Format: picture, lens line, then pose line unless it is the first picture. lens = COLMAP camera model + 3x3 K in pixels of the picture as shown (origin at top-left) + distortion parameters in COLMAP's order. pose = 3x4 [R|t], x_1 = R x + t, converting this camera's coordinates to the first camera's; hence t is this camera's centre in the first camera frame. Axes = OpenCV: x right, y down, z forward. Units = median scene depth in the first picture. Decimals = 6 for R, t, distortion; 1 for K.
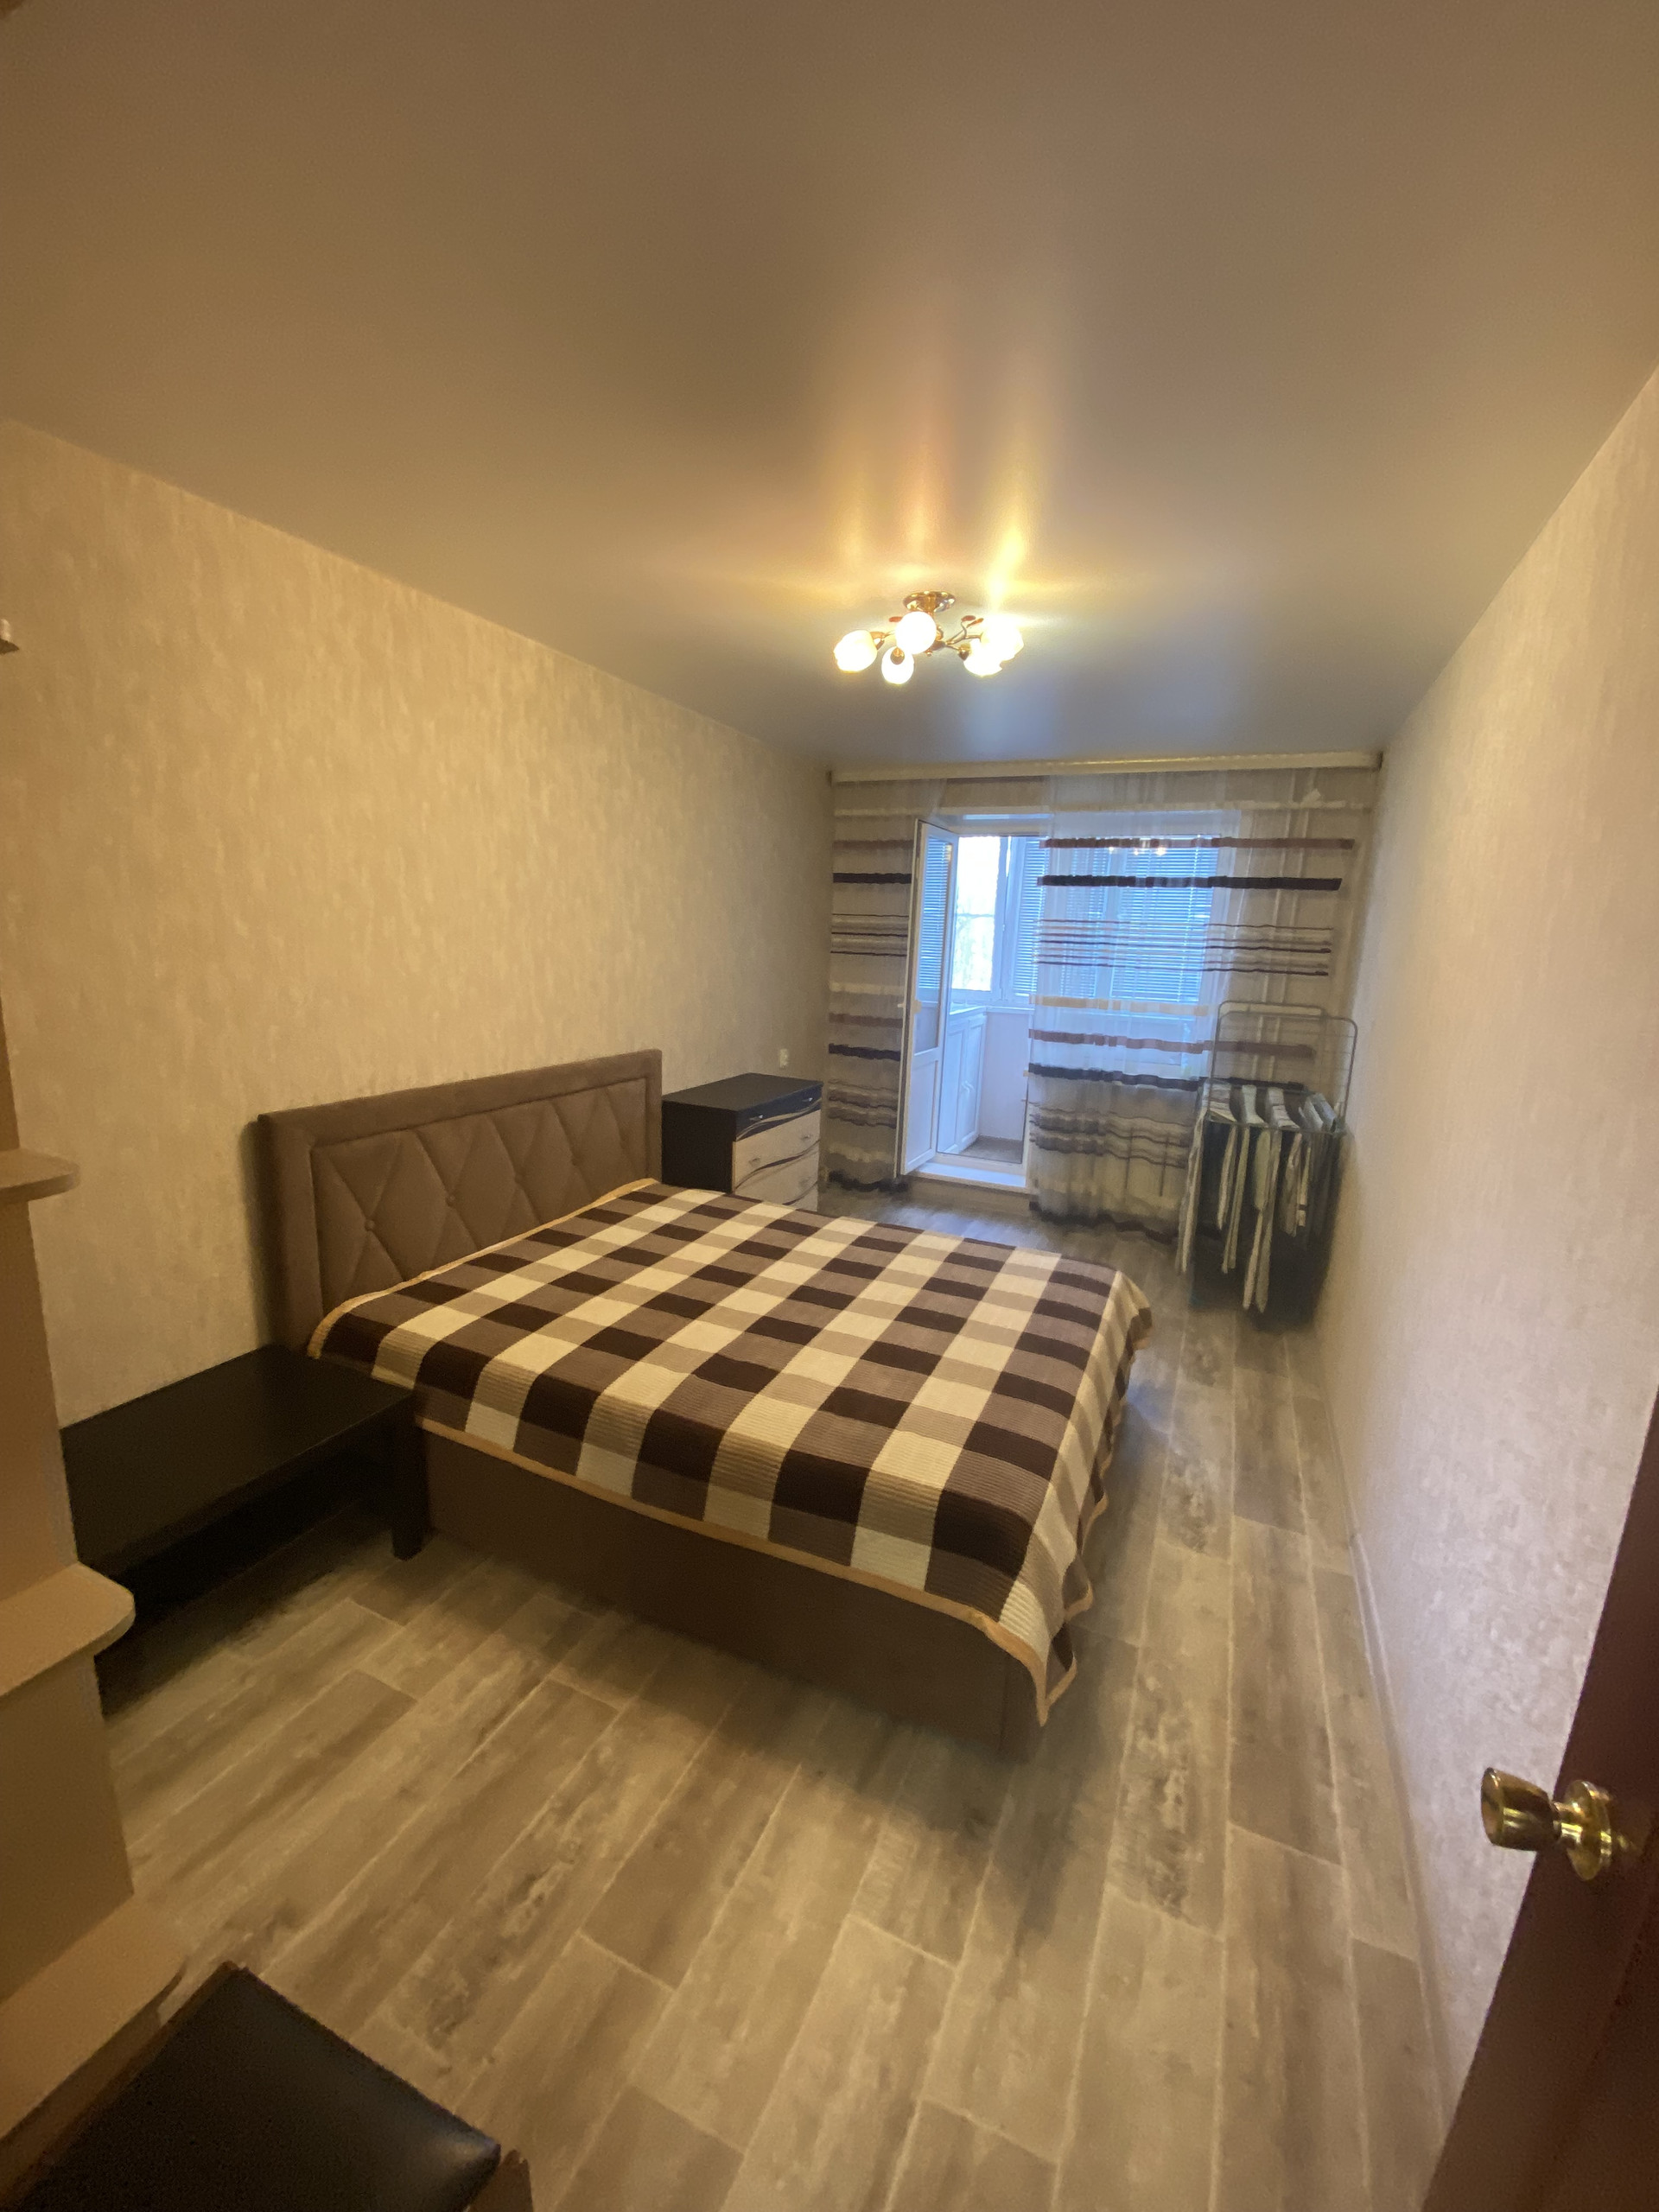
lens RADIAL K [[891.6, 0, 829.5], [0, 891.6, 1106.0], [0, 0, 1]] dist [0.042575, -0.000150]
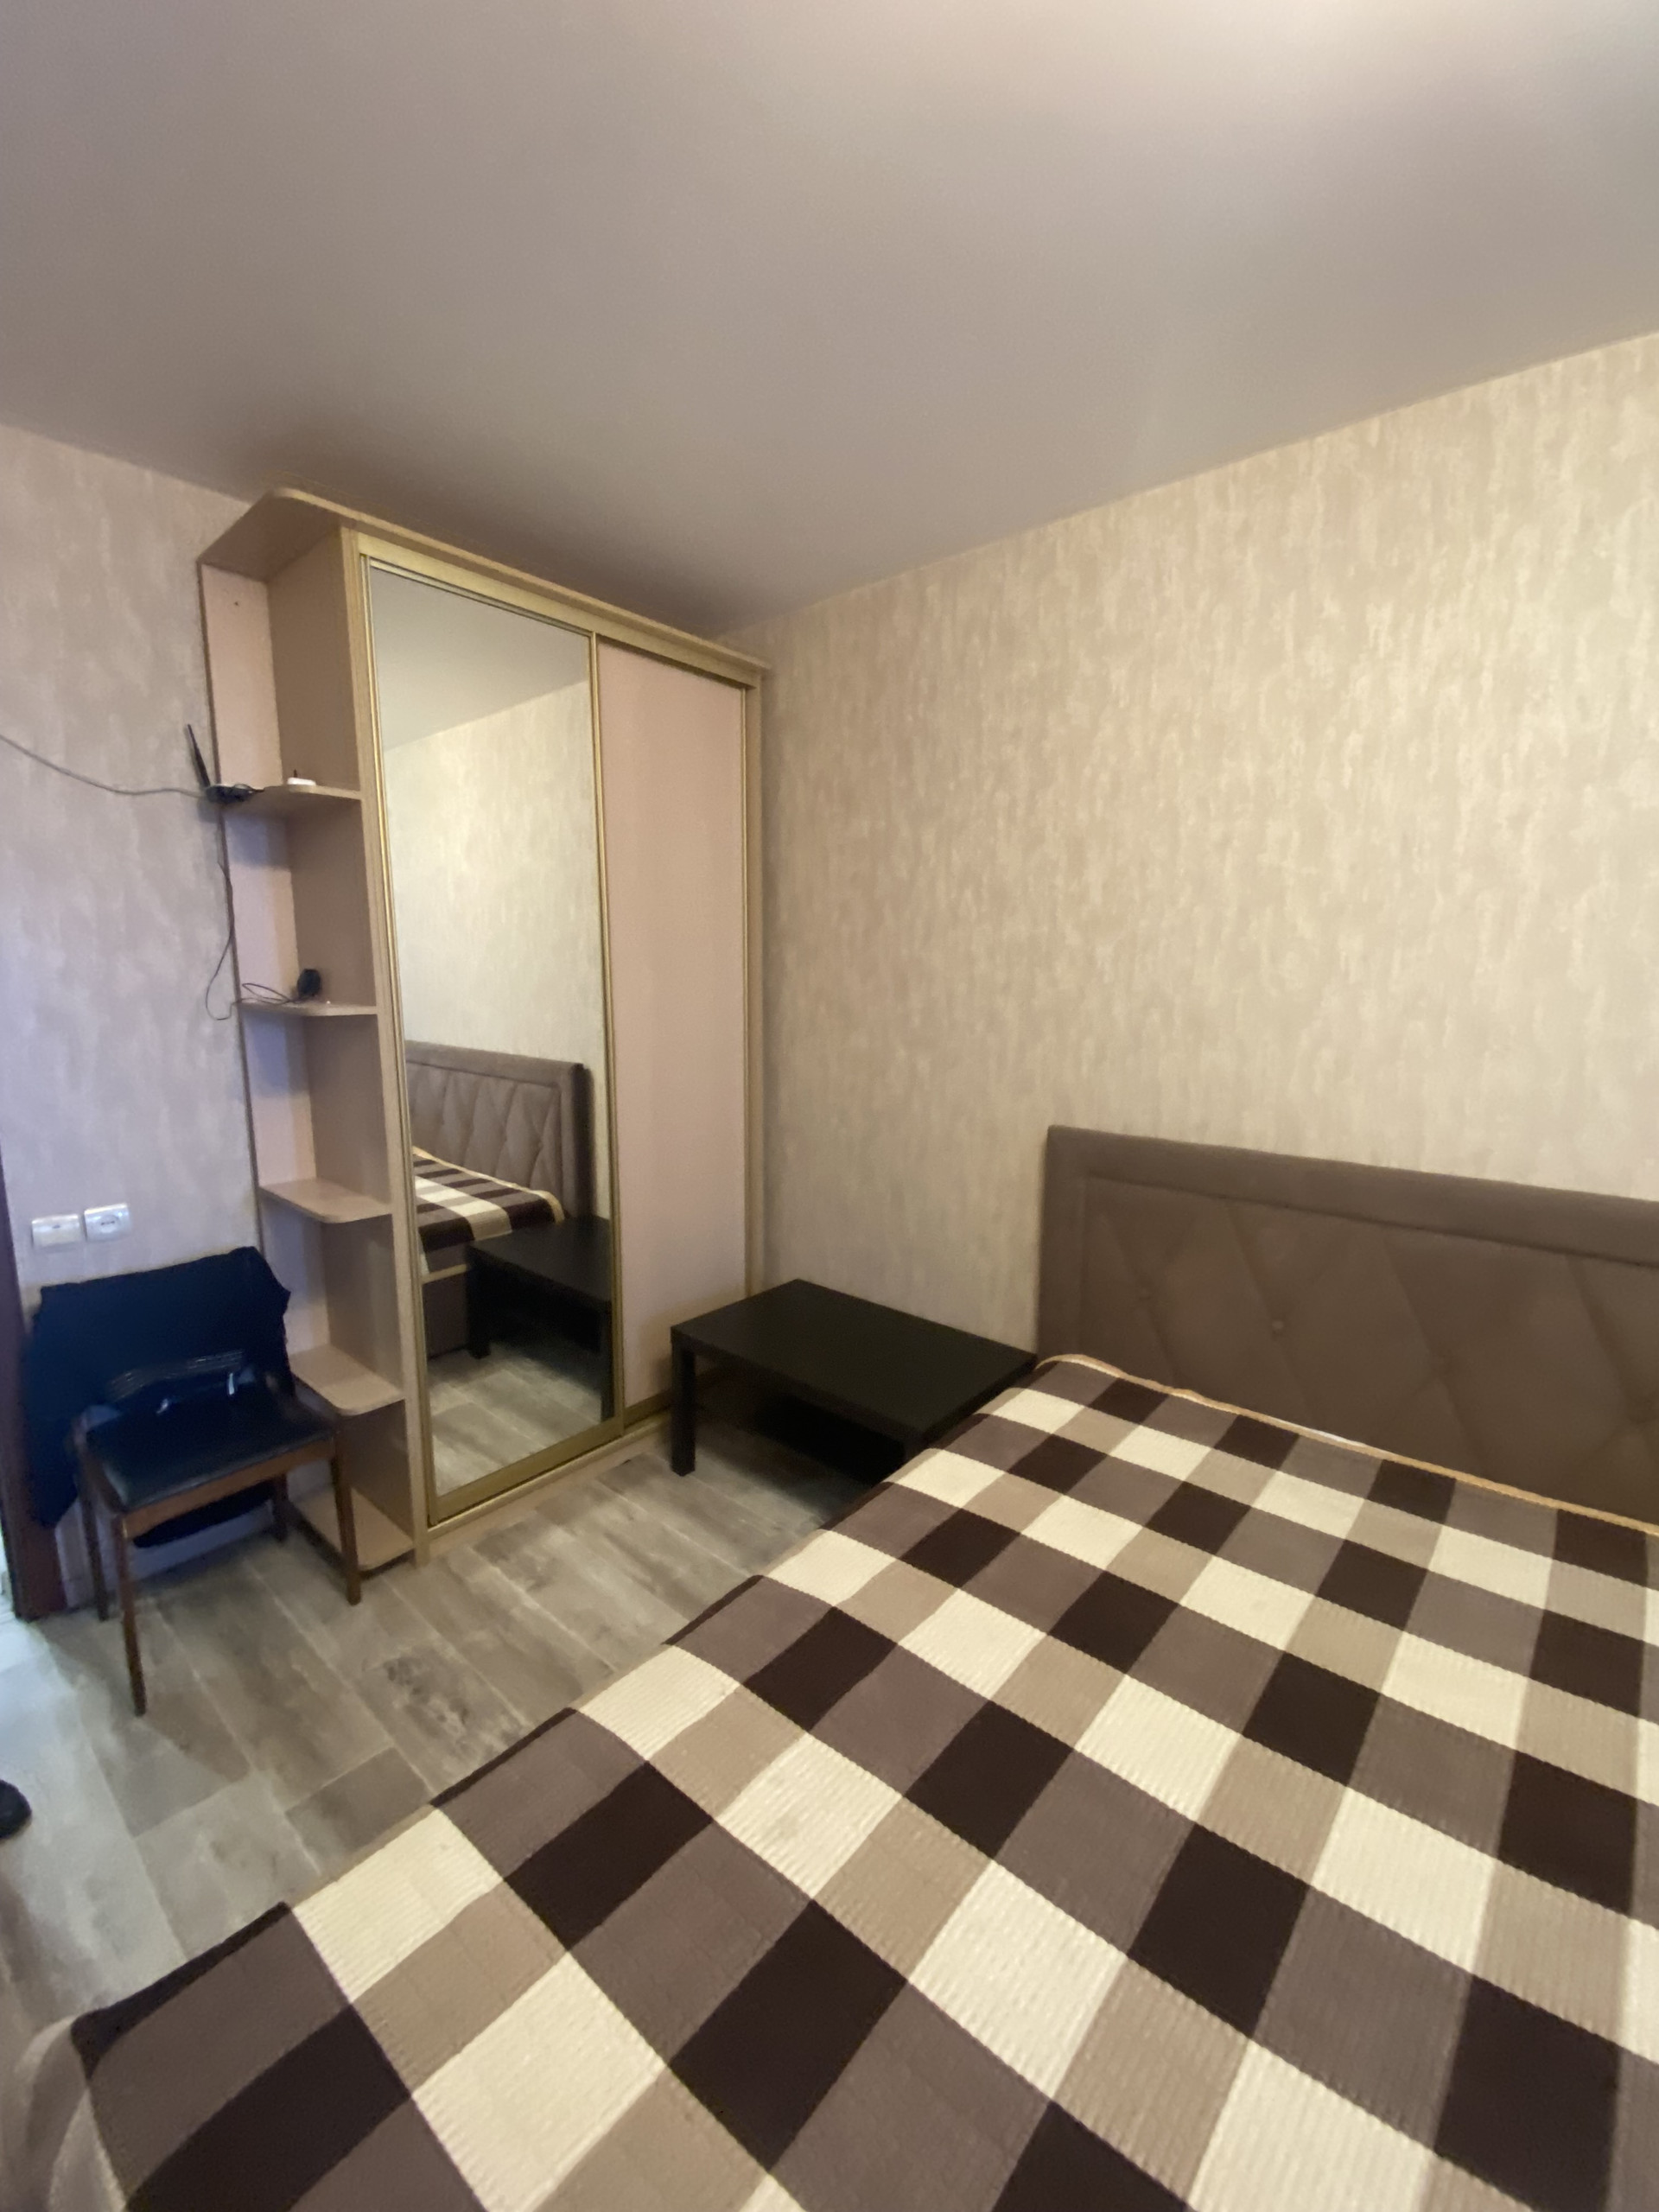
lens RADIAL K [[897.2, 0, 829.5], [0, 897.2, 1106.0], [0, 0, 1]] dist [0.000081, -0.000448]
pose [[-0.256715, 0.115113, -0.959607, 0.299486], [-0.210114, 0.962487, 0.171668, -0.101818], [0.943371, 0.245697, -0.222898, 0.806922]]
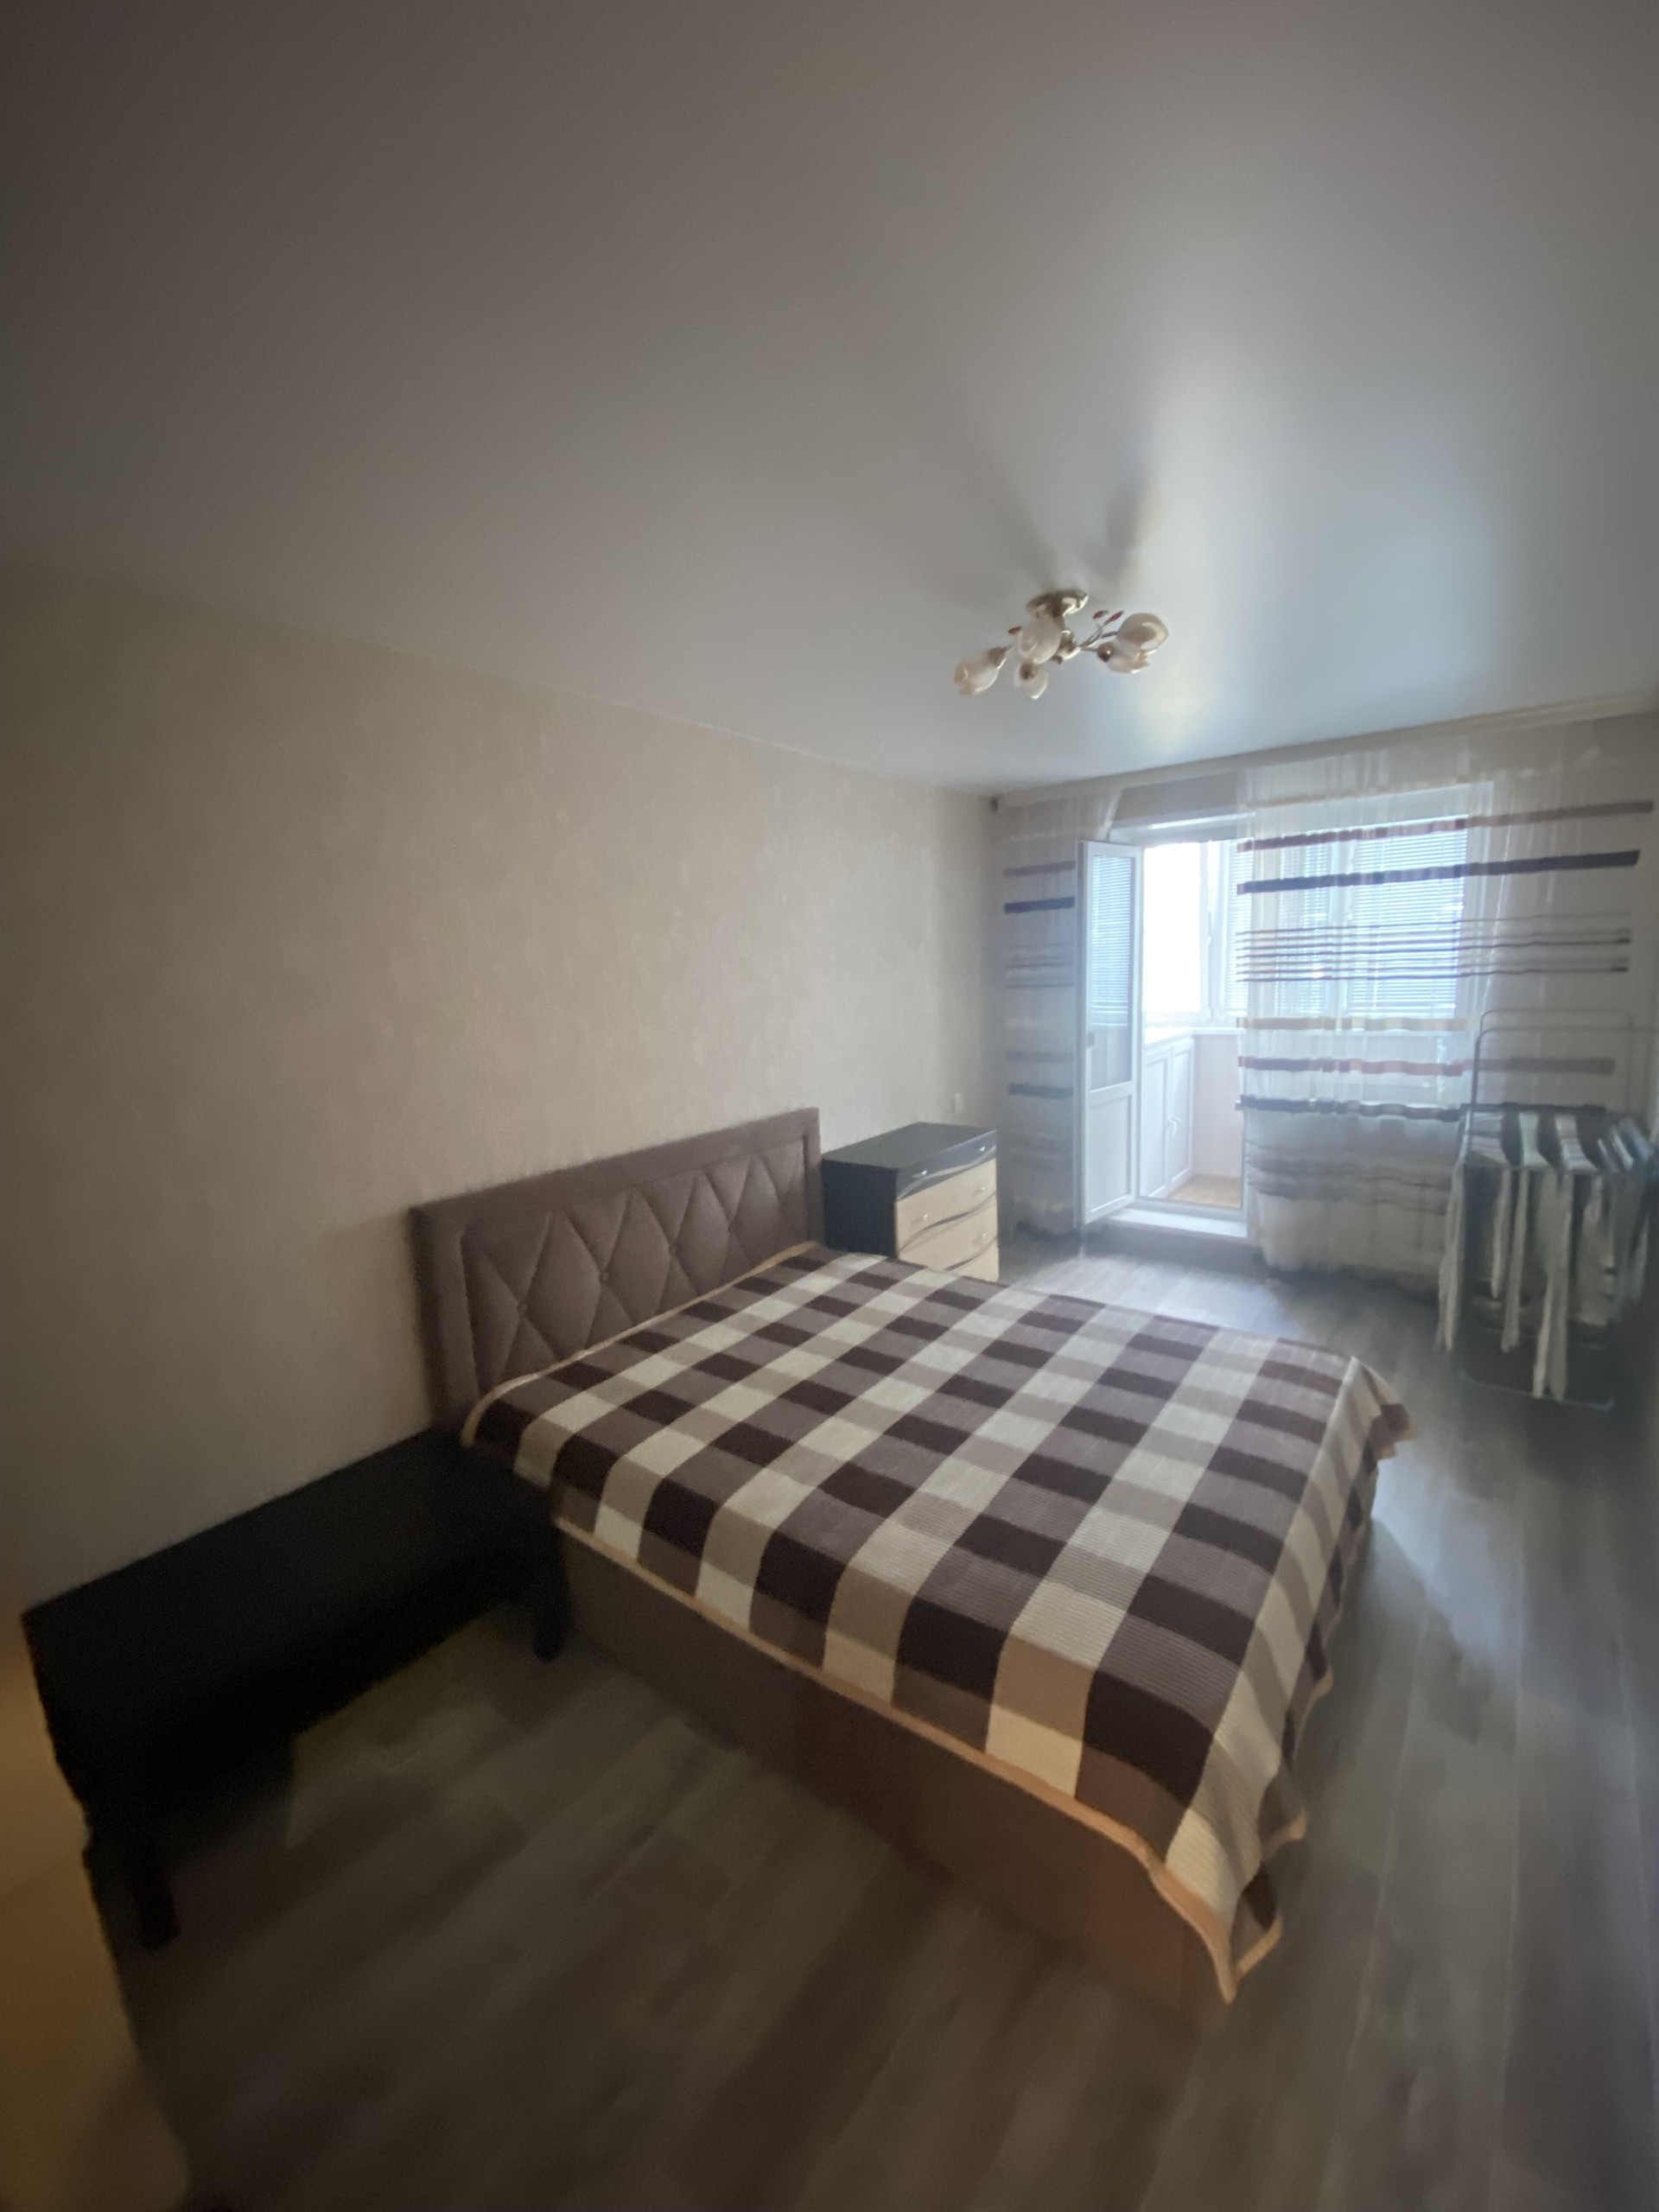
lens RADIAL K [[897.2, 0, 829.5], [0, 897.2, 1106.0], [0, 0, 1]] dist [0.000081, -0.000448]
pose [[0.970479, -0.048103, -0.236340, 0.067837], [0.040821, 0.998532, -0.035609, -0.039027], [0.237705, 0.024910, 0.971018, 0.091791]]
